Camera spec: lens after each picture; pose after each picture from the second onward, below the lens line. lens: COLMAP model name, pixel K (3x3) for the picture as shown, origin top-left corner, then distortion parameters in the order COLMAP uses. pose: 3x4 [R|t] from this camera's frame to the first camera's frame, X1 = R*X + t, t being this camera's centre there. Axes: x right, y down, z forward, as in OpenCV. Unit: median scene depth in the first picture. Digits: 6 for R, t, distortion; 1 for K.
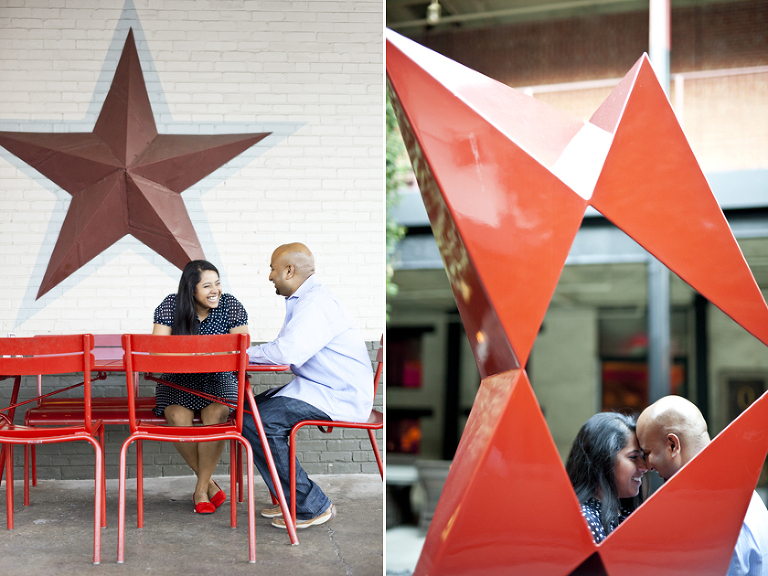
lens RADIAL K [[1075.1, 0, 384.0], [0, 1075.1, 288.0], [0, 0, 1]] dist [-0.129447, 0.022708]
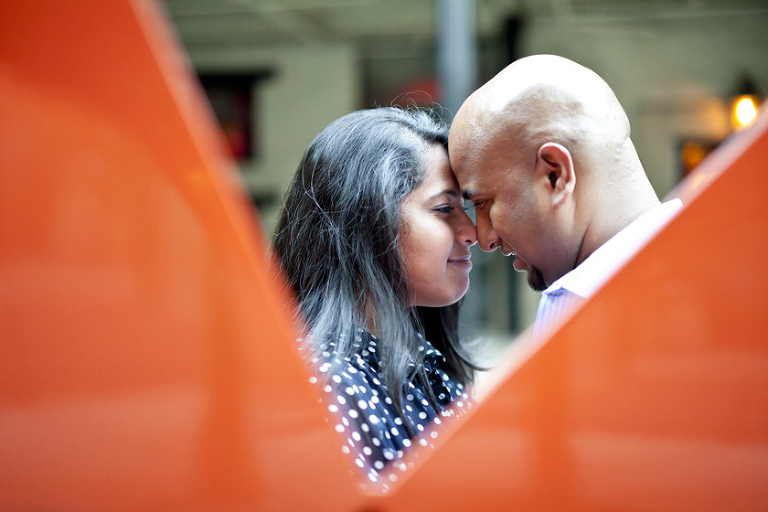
lens RADIAL K [[1079.3, 0, 384.0], [0, 1079.3, 256.0], [0, 0, 1]] dist [0.010677, 0.027793]
pose [[0.964019, -0.060096, 0.258951, 0.109667], [0.011519, 0.982640, 0.185166, 0.102670], [-0.265583, -0.175521, 0.947976, 0.630423]]
